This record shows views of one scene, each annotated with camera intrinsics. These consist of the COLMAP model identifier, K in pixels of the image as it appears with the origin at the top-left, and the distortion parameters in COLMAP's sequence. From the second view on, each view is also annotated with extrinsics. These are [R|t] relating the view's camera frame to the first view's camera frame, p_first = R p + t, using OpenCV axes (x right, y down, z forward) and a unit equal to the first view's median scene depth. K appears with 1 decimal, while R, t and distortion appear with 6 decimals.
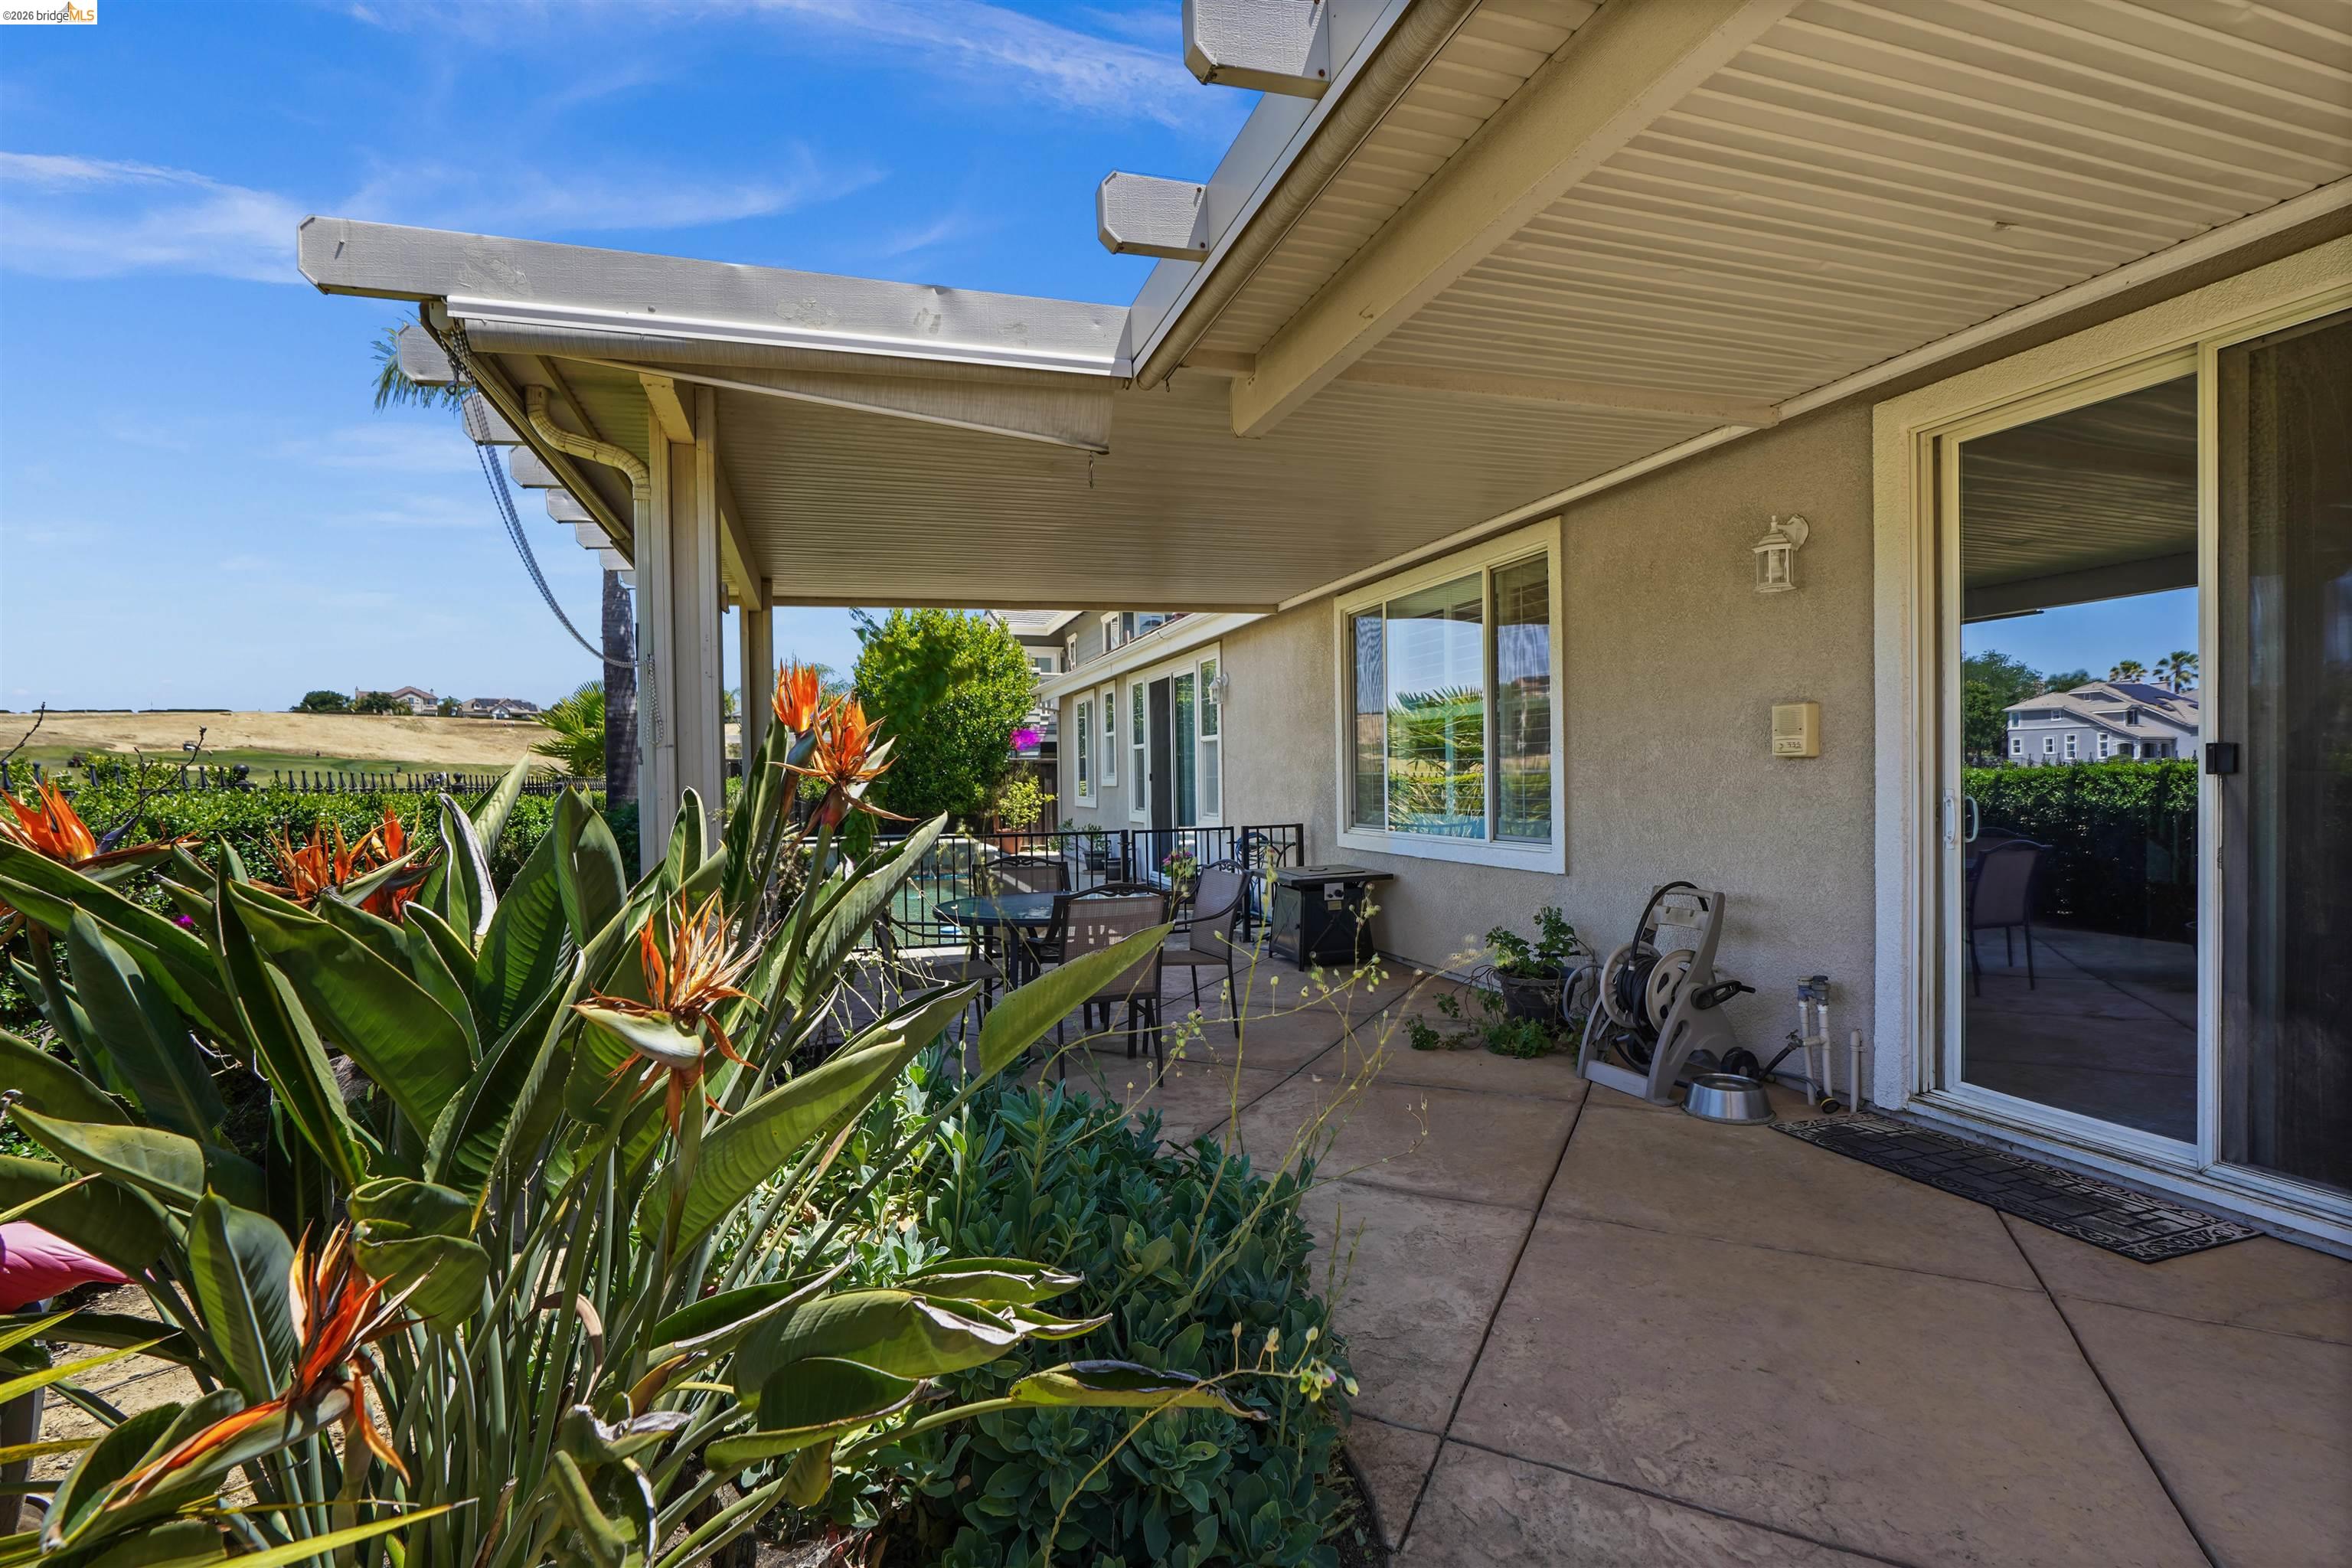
lens RADIAL K [[1079.9, 0, 1171.5], [0, 1079.9, 791.9], [0, 0, 1]] dist [-0.005267, 0.000274]
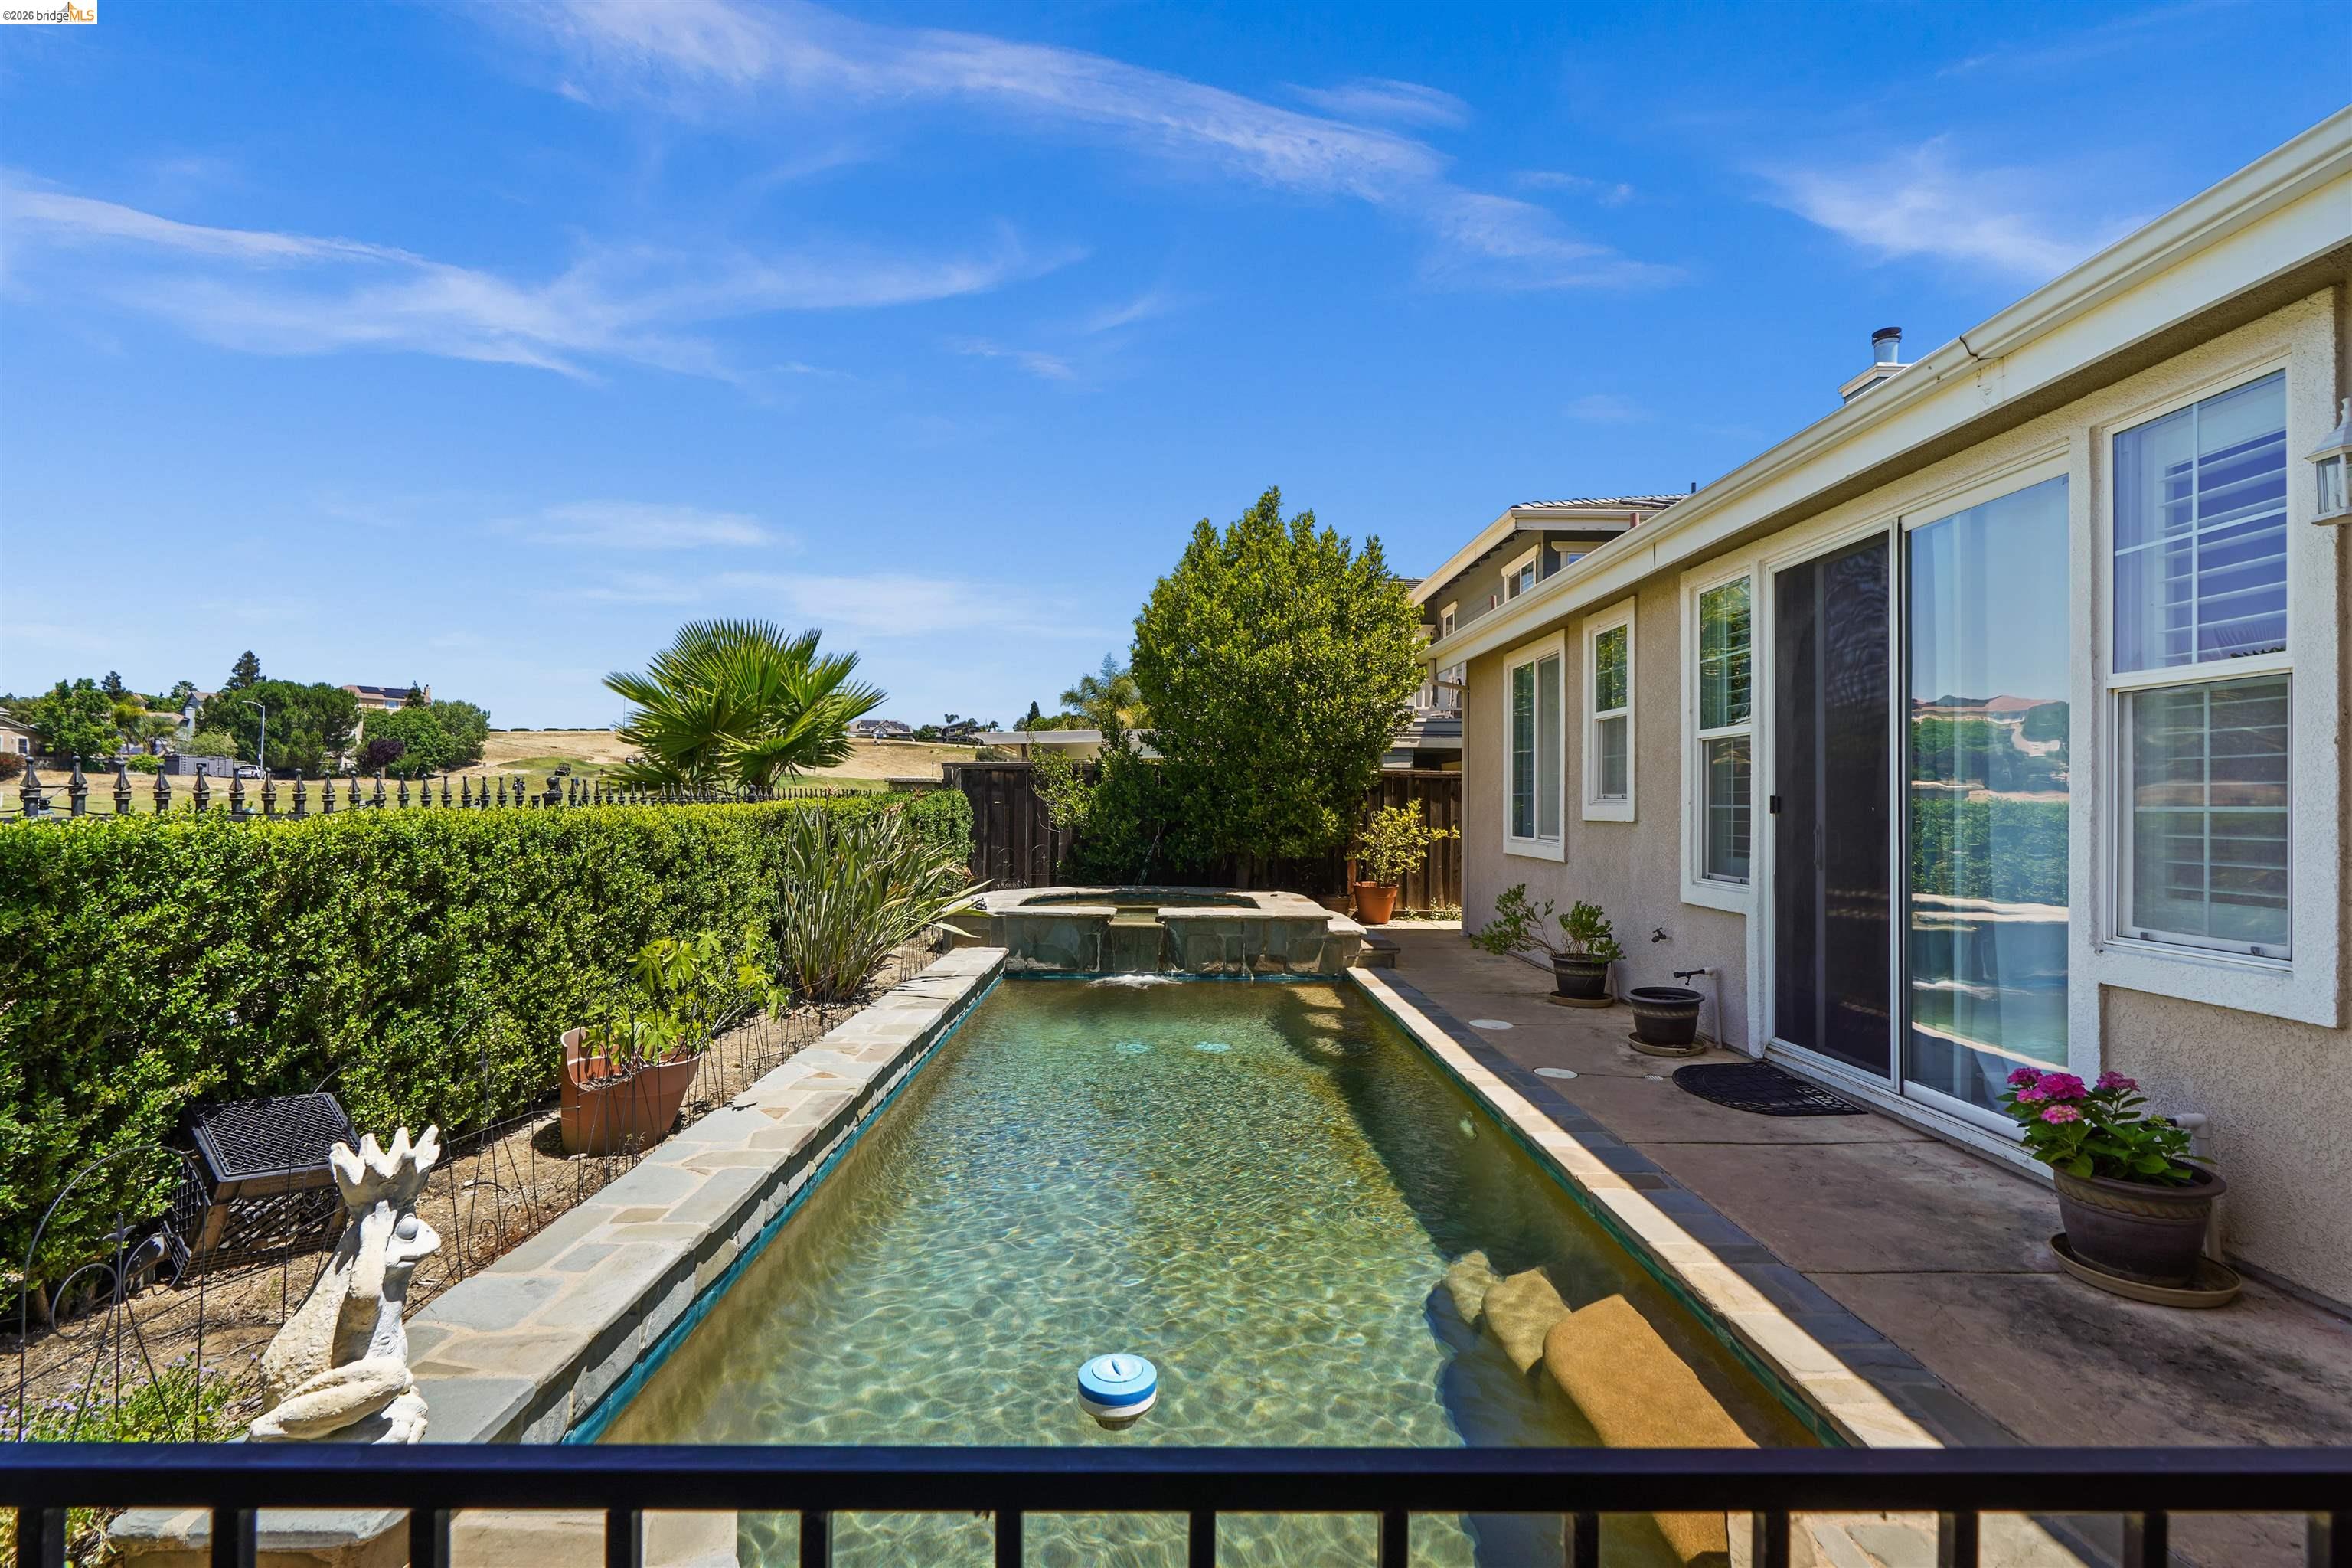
lens RADIAL K [[1079.9, 0, 1175.2], [0, 1079.9, 794.0], [0, 0, 1]] dist [-0.005267, 0.000274]
pose [[0.955582, 0.017585, -0.294199, -0.081421], [-0.023291, 0.999602, -0.015901, -0.003990], [0.293803, 0.022047, 0.955612, 0.390182]]
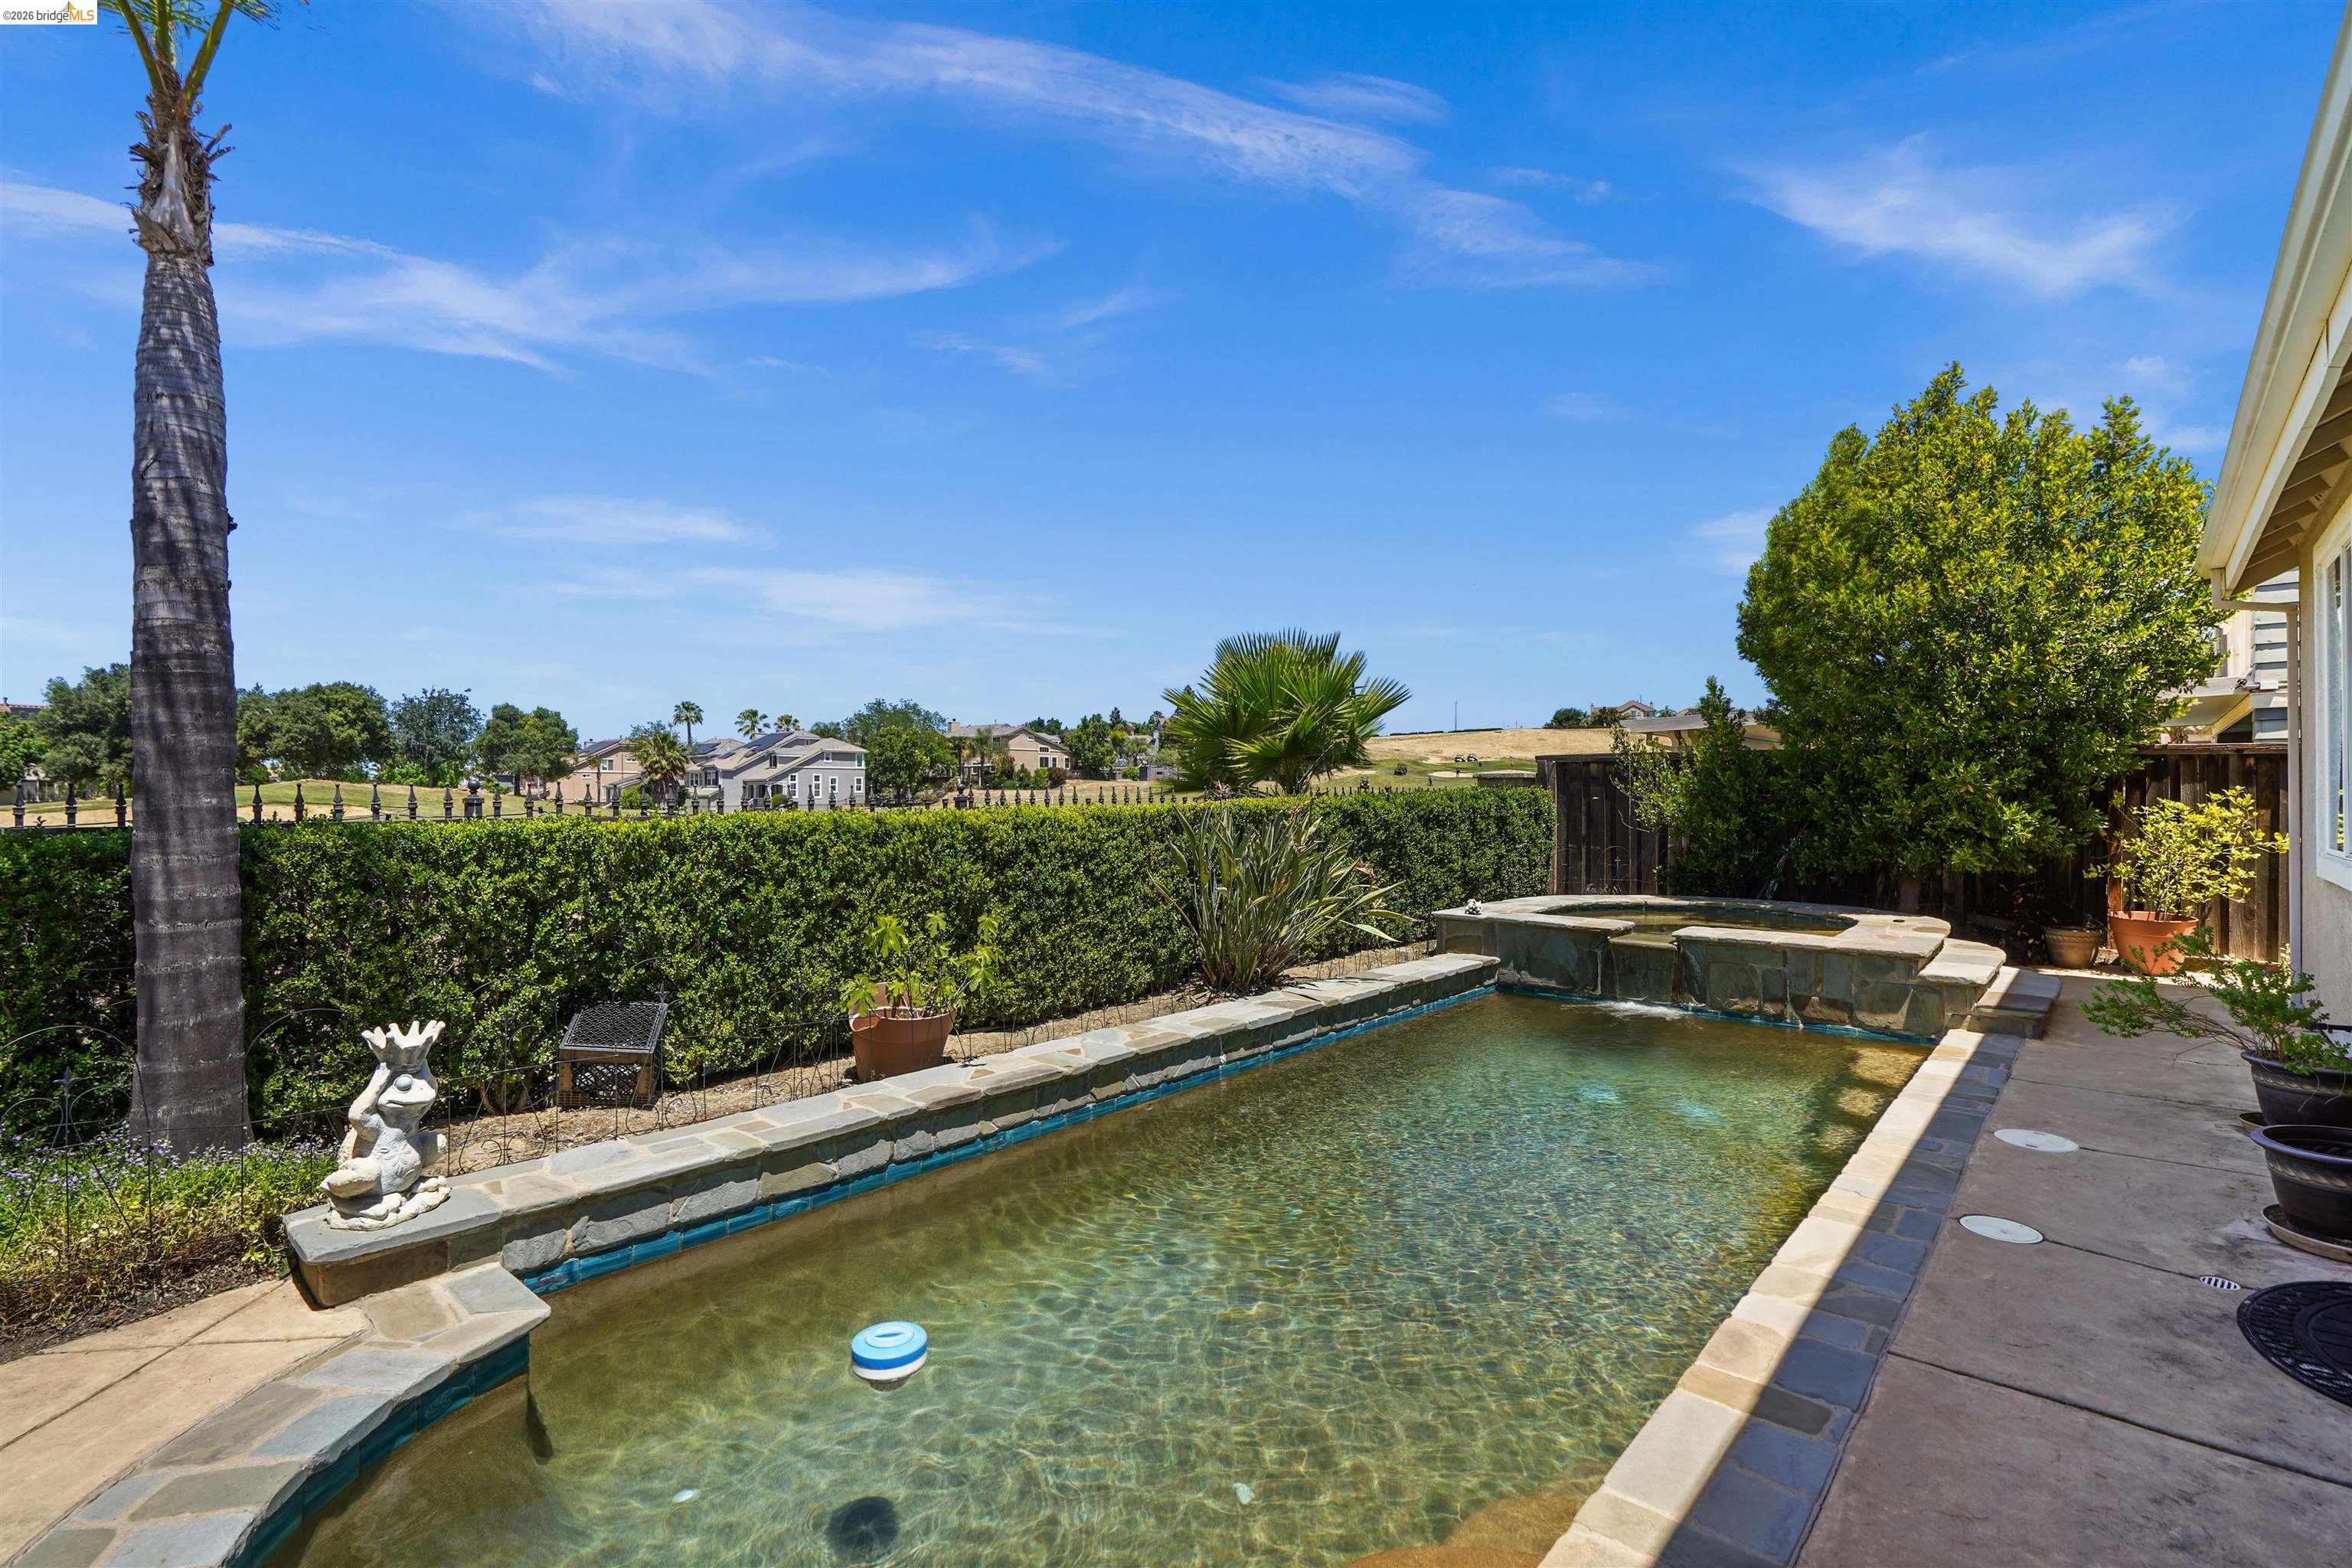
lens RADIAL K [[1079.9, 0, 1169.6], [0, 1079.9, 801.8], [0, 0, 1]] dist [-0.005267, 0.000274]
pose [[0.507090, 0.016616, -0.861733, 0.014819], [-0.014333, 0.999838, 0.010844, -0.007964], [0.861774, 0.006852, 0.507246, 0.484298]]
